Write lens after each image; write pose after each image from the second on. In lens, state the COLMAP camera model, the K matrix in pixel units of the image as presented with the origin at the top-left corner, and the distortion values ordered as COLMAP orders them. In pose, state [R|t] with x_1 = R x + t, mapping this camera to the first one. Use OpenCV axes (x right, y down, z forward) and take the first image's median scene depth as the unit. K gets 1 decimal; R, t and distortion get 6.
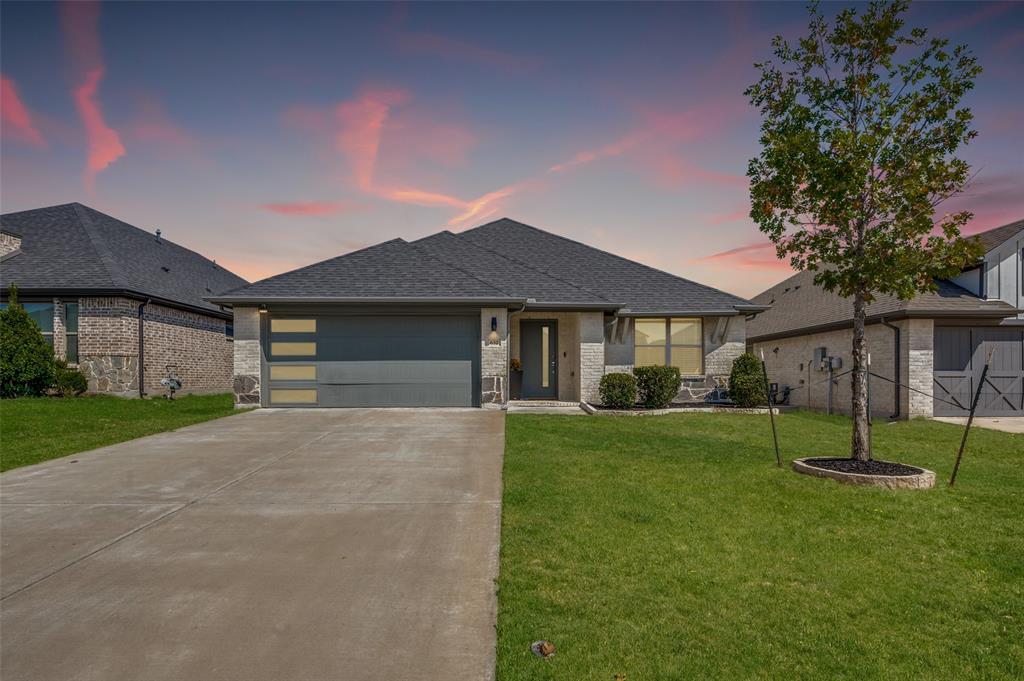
lens RADIAL K [[419.5, 0, 512.0], [0, 419.5, 340.5], [0, 0, 1]] dist [0.002447, 0.000309]
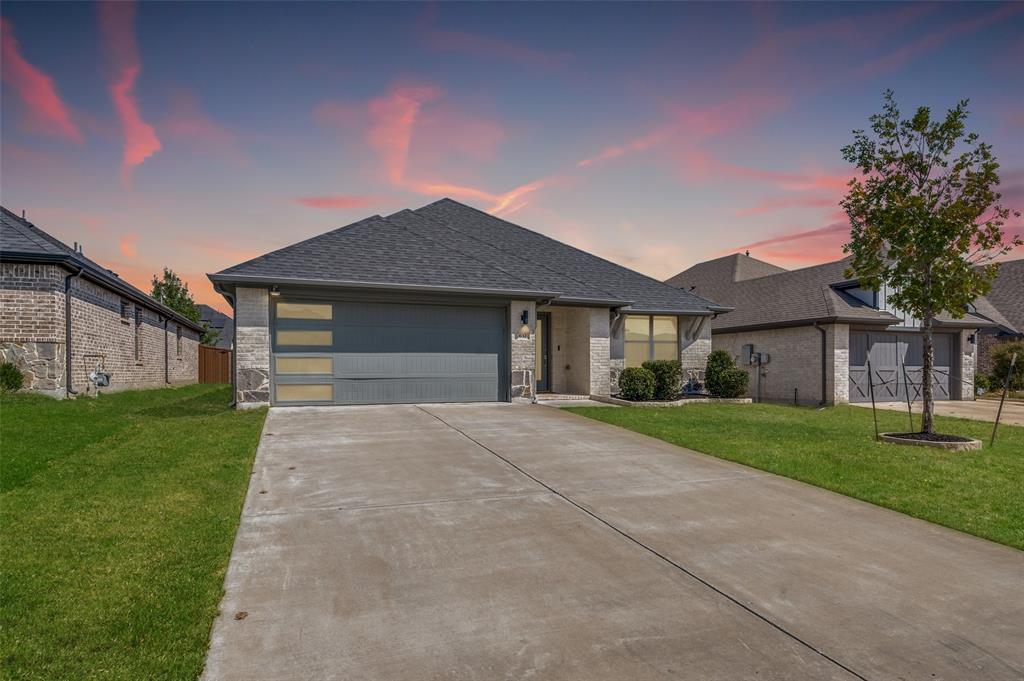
lens RADIAL K [[456.6, 0, 513.0], [0, 456.6, 328.5], [0, 0, 1]] dist [-0.000299, -0.000205]
pose [[0.959617, 0.026699, 0.280039, -0.362166], [-0.026476, 0.999639, -0.004578, -0.006918], [-0.280060, -0.003021, 0.959978, -0.025511]]
